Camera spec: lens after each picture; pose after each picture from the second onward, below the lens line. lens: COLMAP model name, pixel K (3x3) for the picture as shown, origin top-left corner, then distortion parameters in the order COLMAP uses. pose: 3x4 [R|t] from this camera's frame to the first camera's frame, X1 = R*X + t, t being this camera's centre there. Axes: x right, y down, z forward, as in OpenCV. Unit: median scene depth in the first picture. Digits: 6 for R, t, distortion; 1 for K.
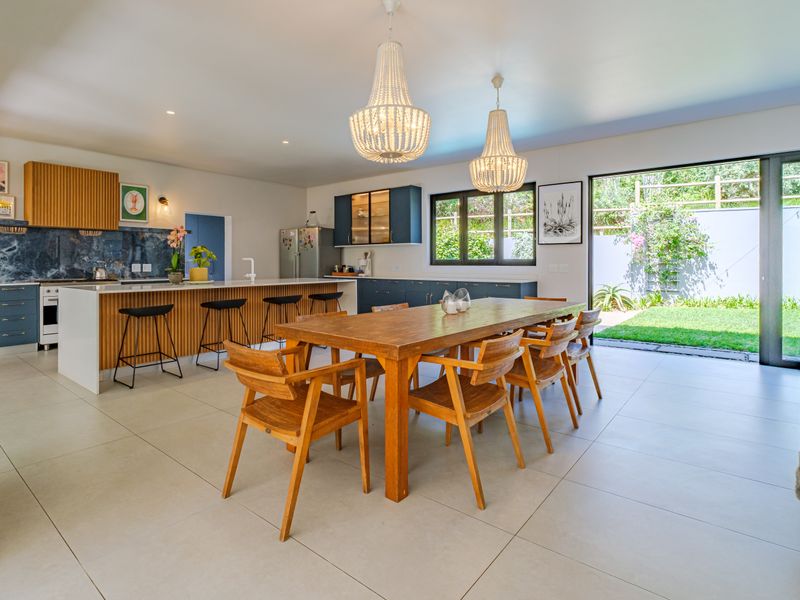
lens RADIAL K [[455.0, 0, 394.3], [0, 455.0, 262.5], [0, 0, 1]] dist [0.032170, 0.000028]
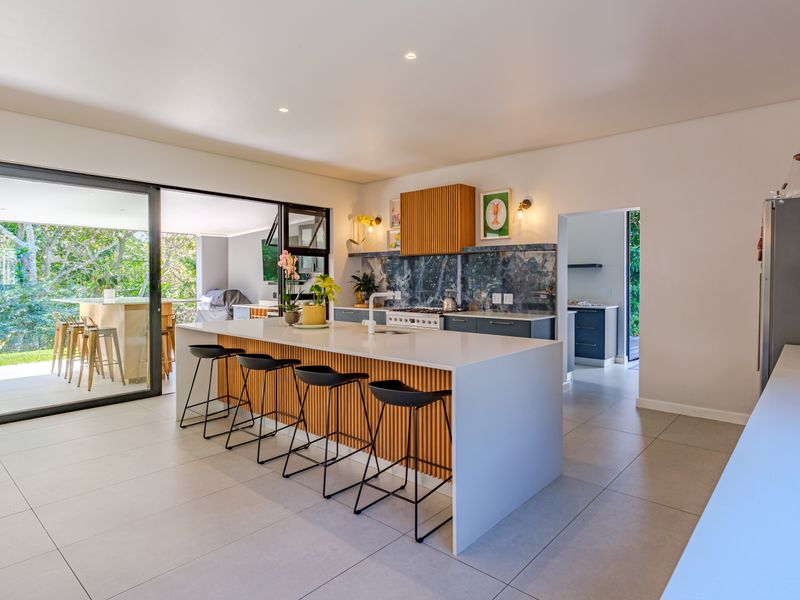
lens RADIAL K [[460.0, 0, 402.5], [0, 460.0, 286.2], [0, 0, 1]] dist [0.001457, 0.000125]
pose [[-0.011739, 0.016561, -0.999794, 0.221319], [0.002701, 0.999860, 0.016531, -0.022547], [0.999927, -0.002506, -0.011782, 0.869258]]
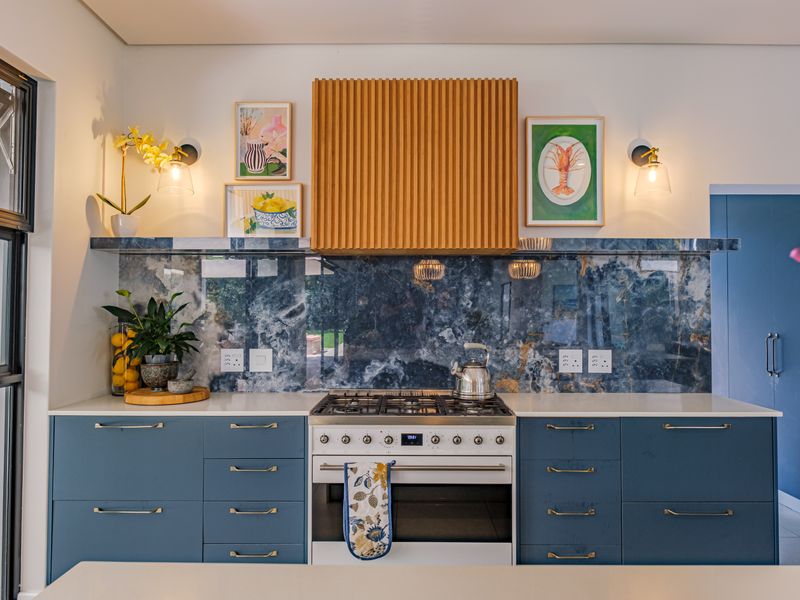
lens RADIAL K [[542.8, 0, 400.0], [0, 542.8, 300.0], [0, 0, 1]] dist [-0.010662, -0.001660]
pose [[0.654668, -0.019419, -0.755667, -0.348174], [-0.000453, 0.999660, -0.026081, -0.023187], [0.755916, 0.017417, 0.654437, 0.656549]]
